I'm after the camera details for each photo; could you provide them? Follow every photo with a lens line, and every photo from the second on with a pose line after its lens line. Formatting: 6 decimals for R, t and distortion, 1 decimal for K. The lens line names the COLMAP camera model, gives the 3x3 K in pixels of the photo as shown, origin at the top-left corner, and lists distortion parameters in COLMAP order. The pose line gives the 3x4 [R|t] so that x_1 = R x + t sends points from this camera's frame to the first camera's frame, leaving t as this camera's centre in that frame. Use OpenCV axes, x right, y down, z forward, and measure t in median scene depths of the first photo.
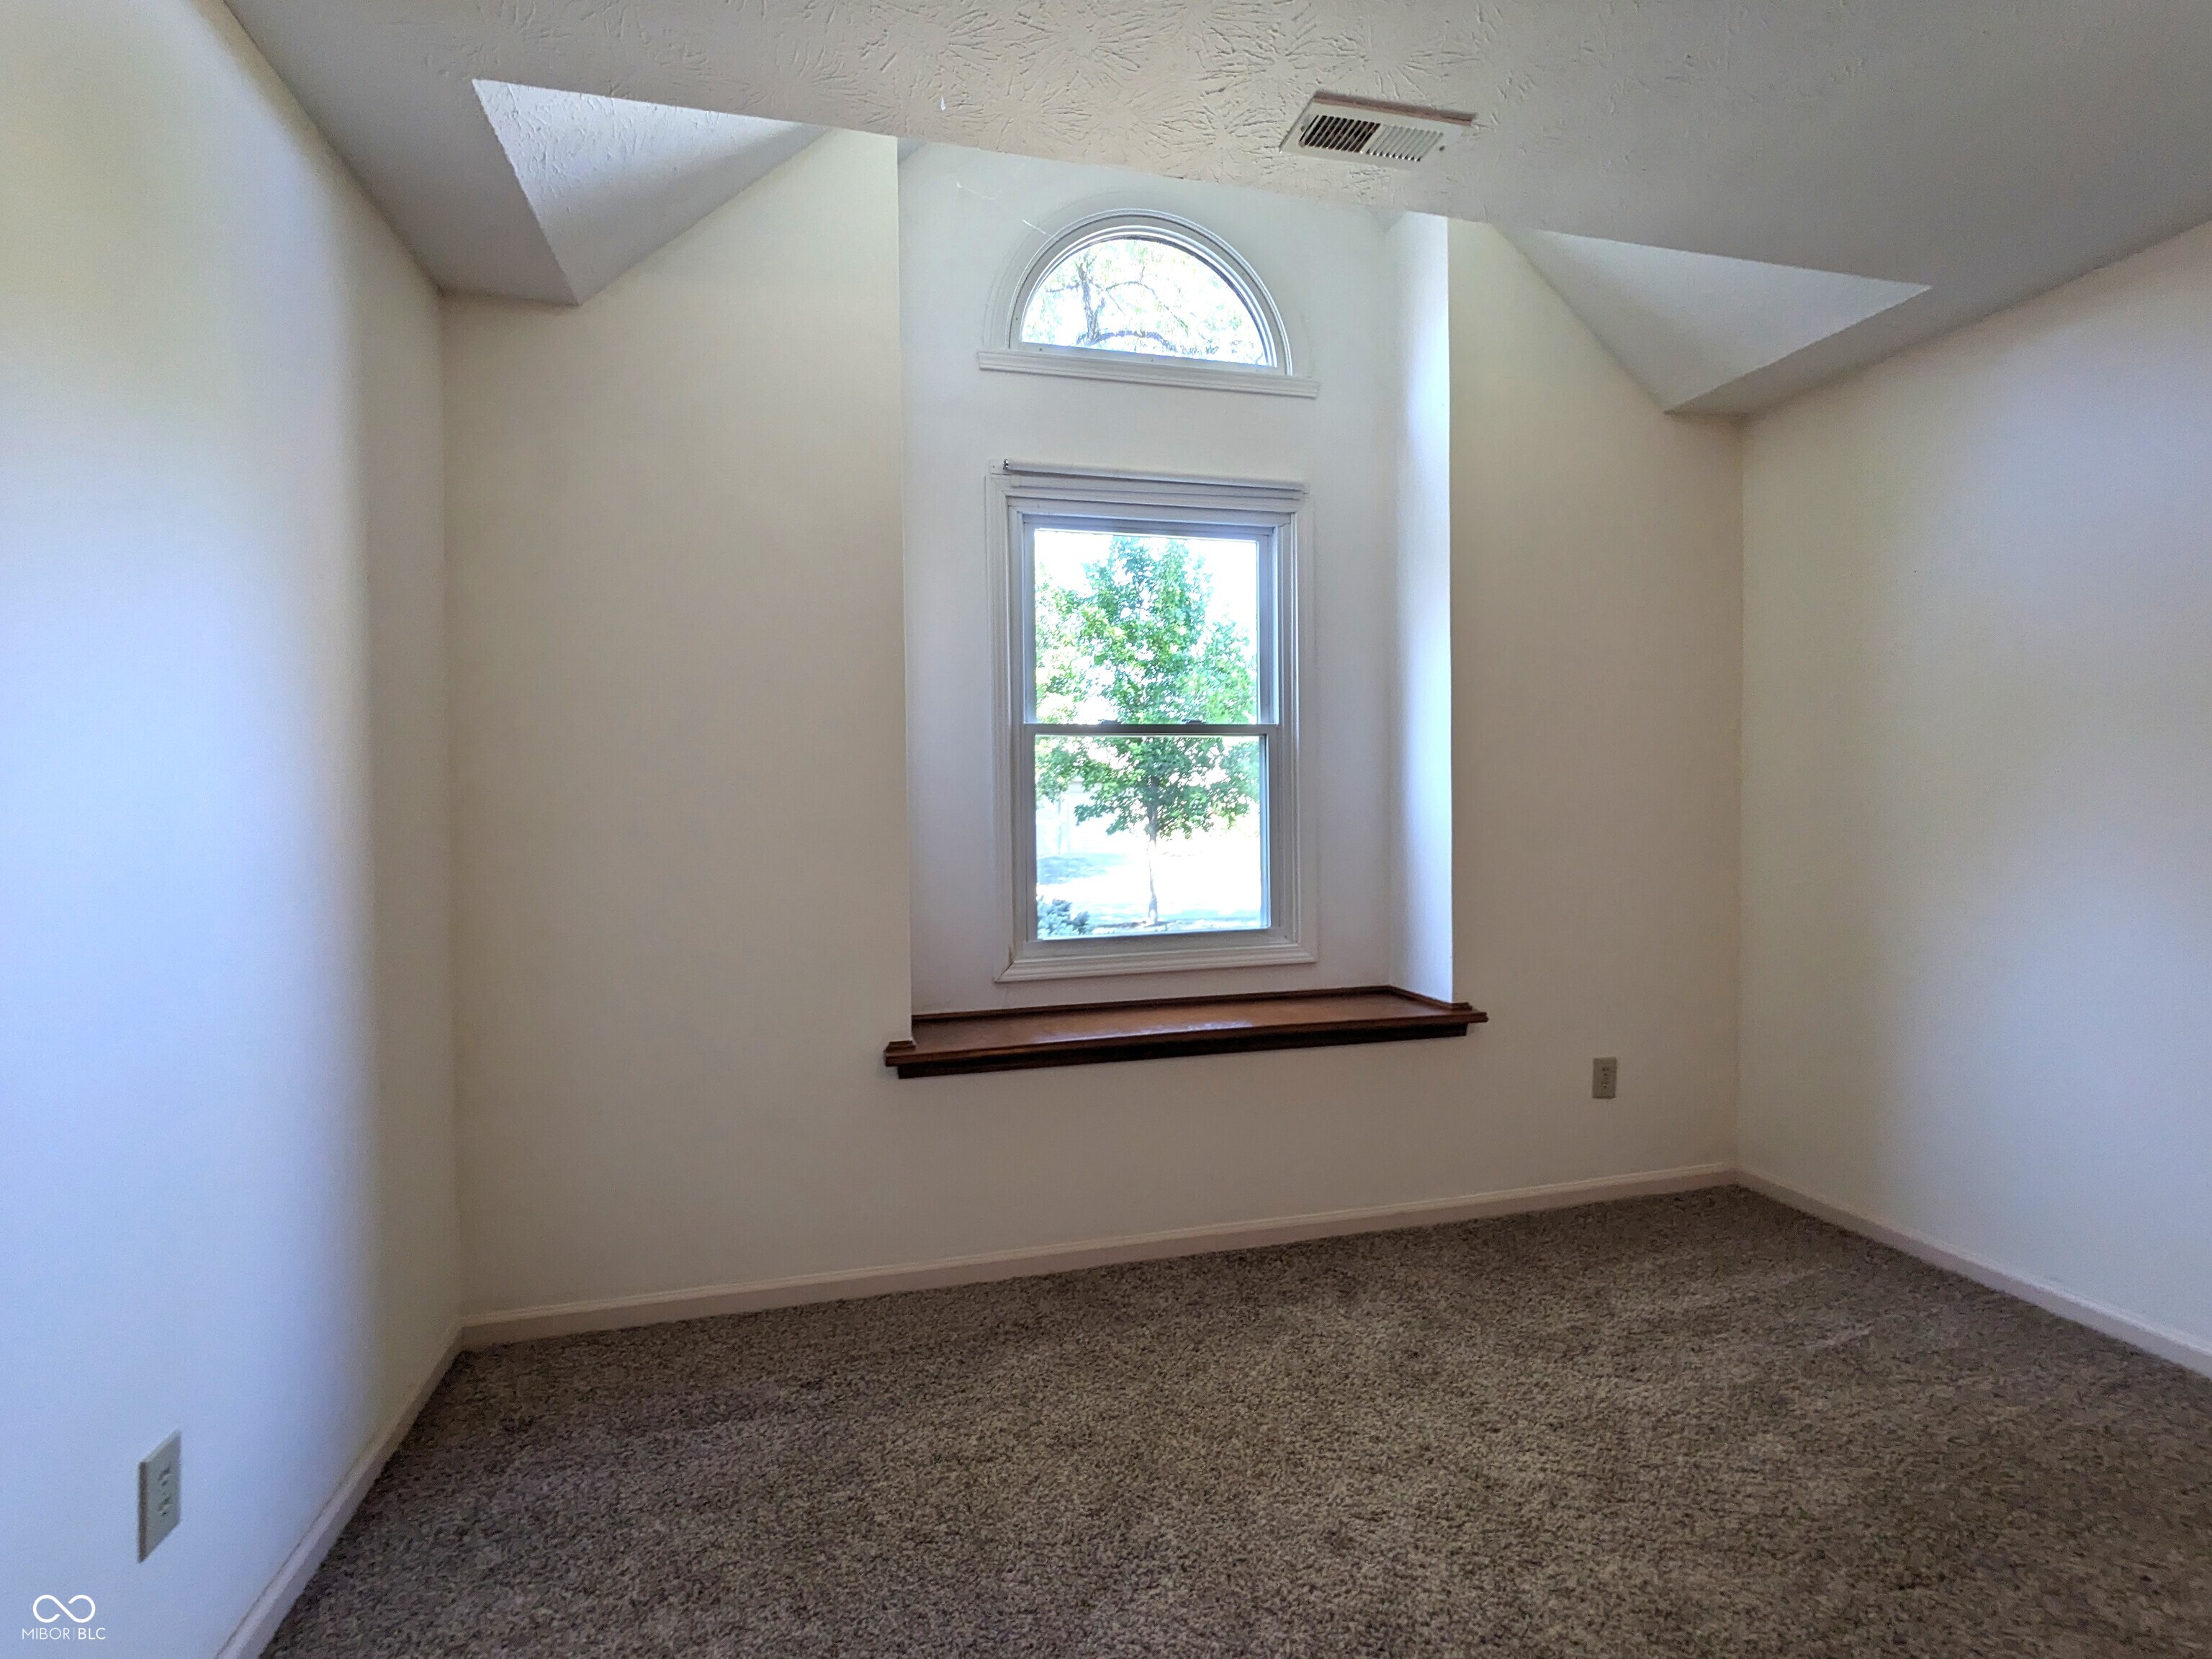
lens RADIAL K [[1067.8, 0, 1096.7], [0, 1067.8, 825.1], [0, 0, 1]] dist [0.003792, 0.000622]
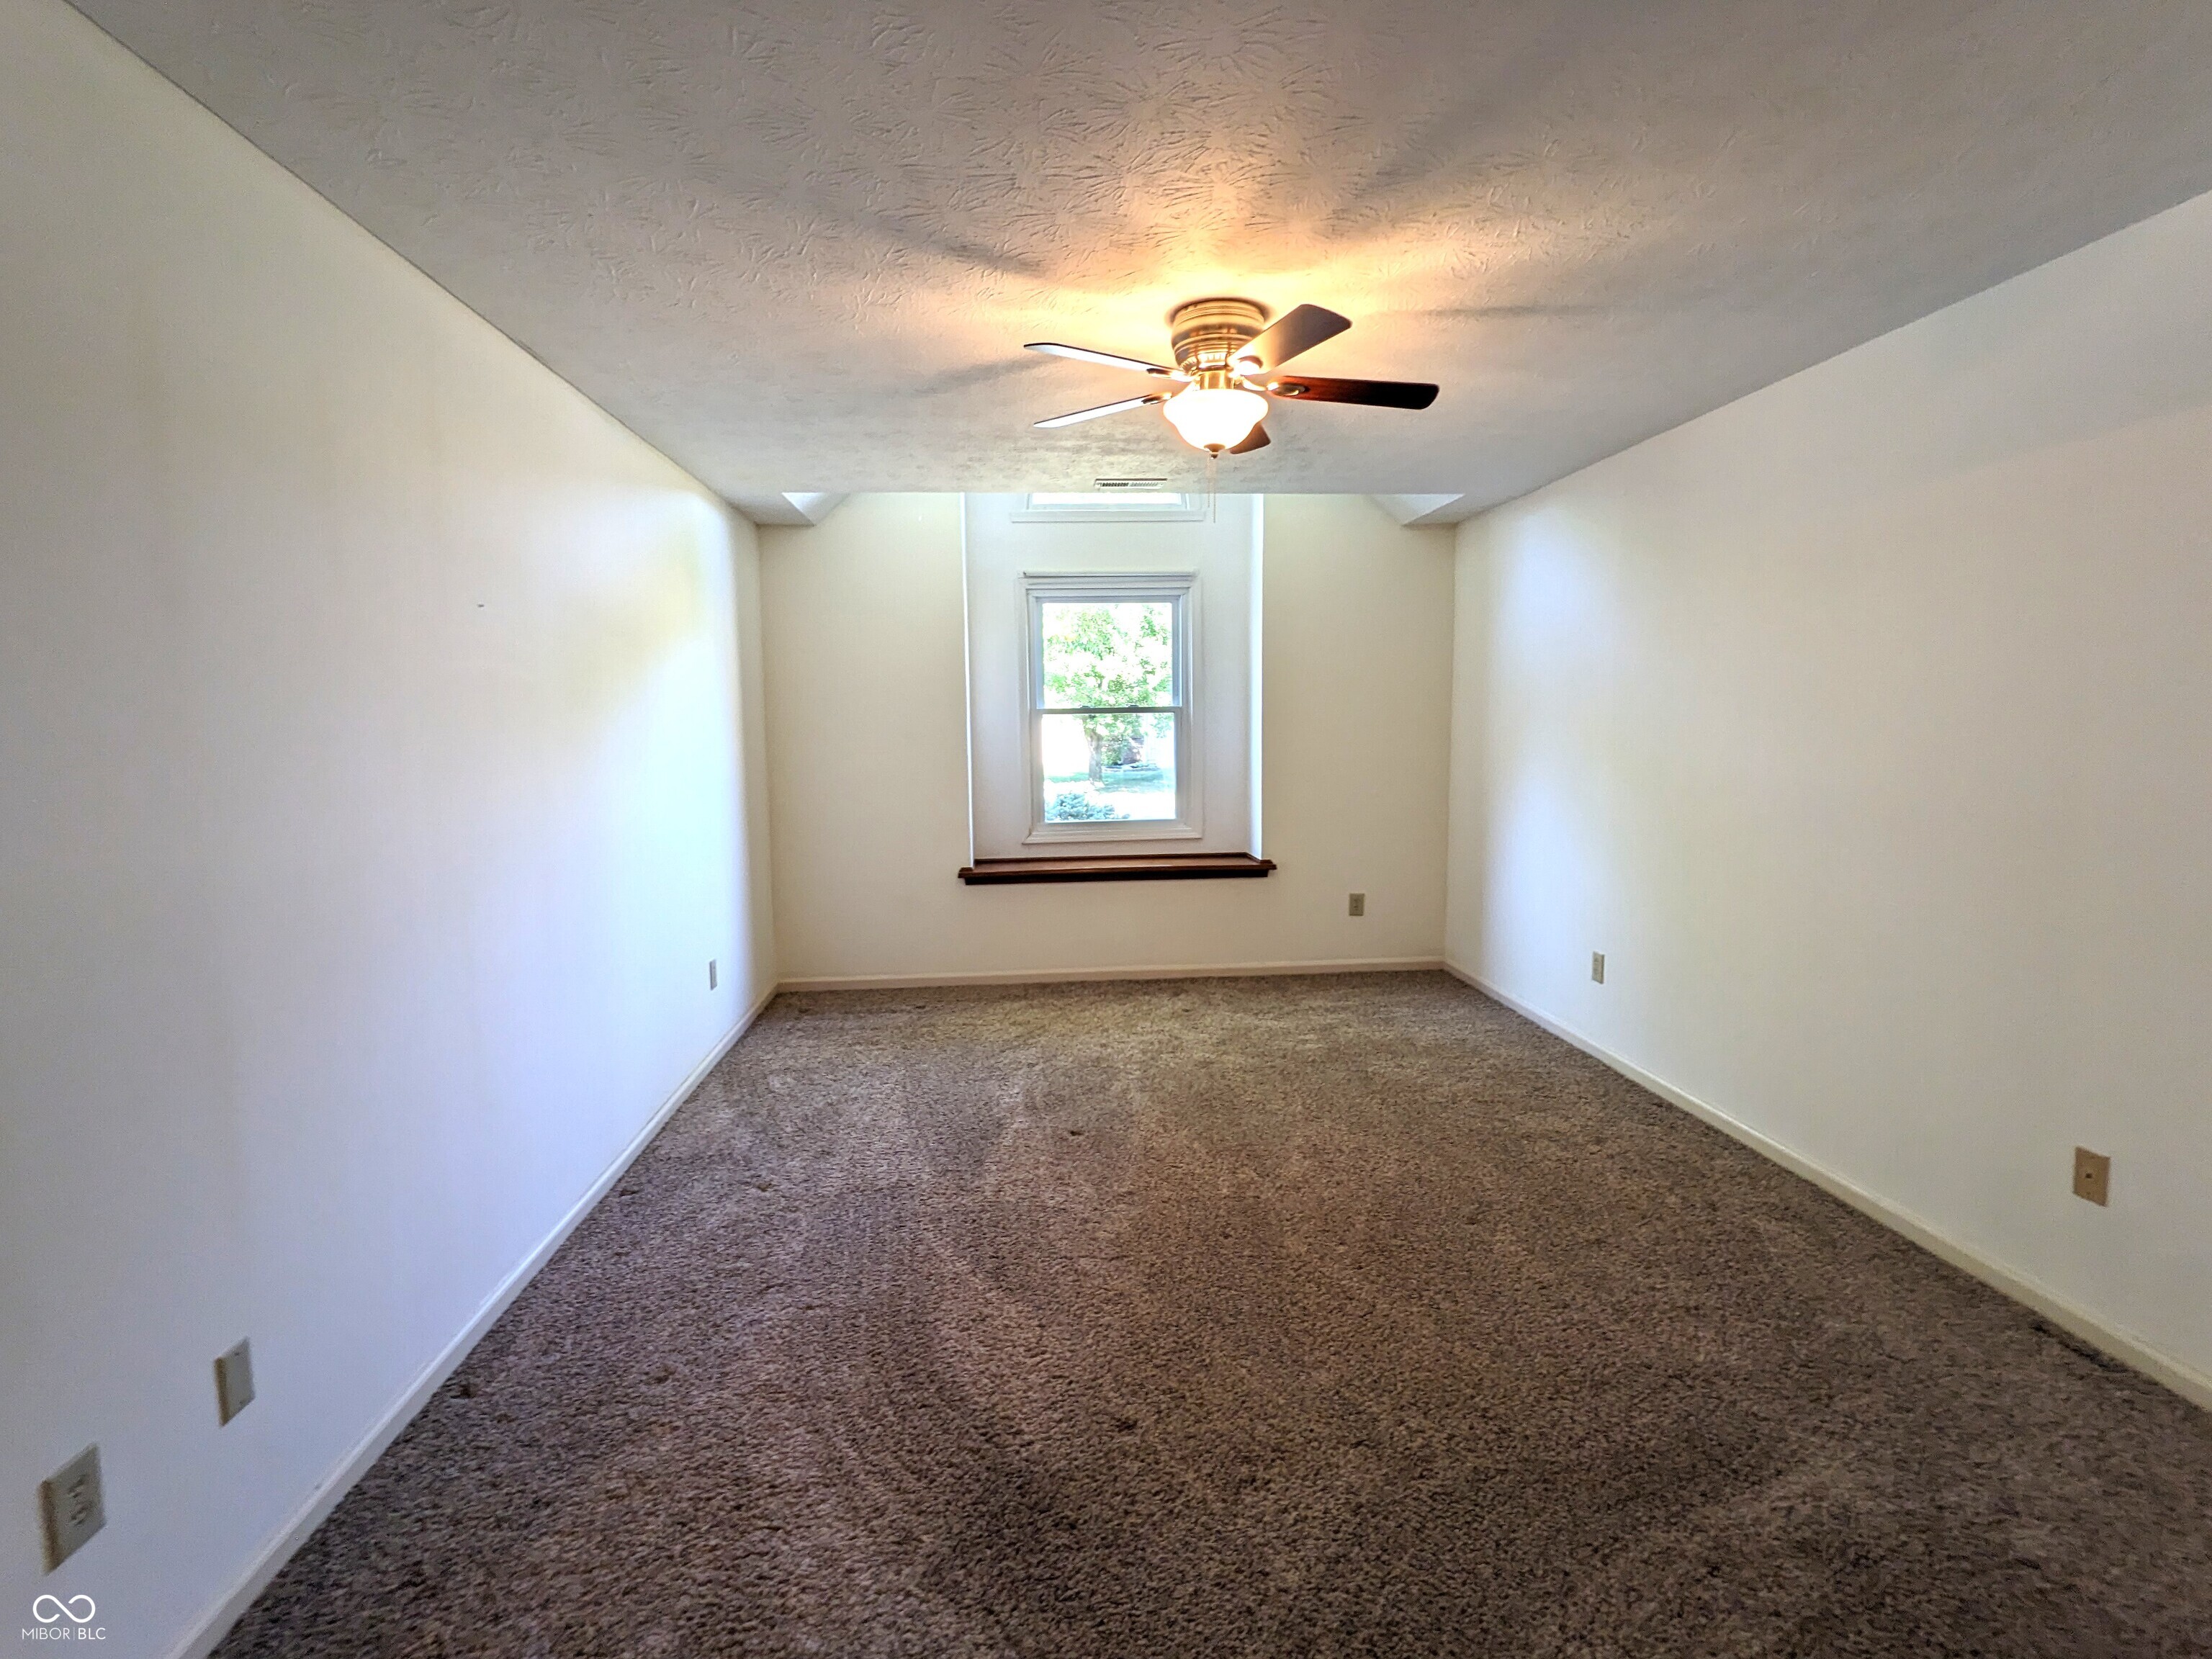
lens RADIAL K [[1067.8, 0, 1109.9], [0, 1067.8, 827.6], [0, 0, 1]] dist [0.003792, 0.000622]
pose [[0.985545, 0.017561, -0.168501, 0.434019], [-0.002853, 0.996193, 0.087133, -0.056875], [0.169389, -0.085393, 0.981843, -0.978012]]
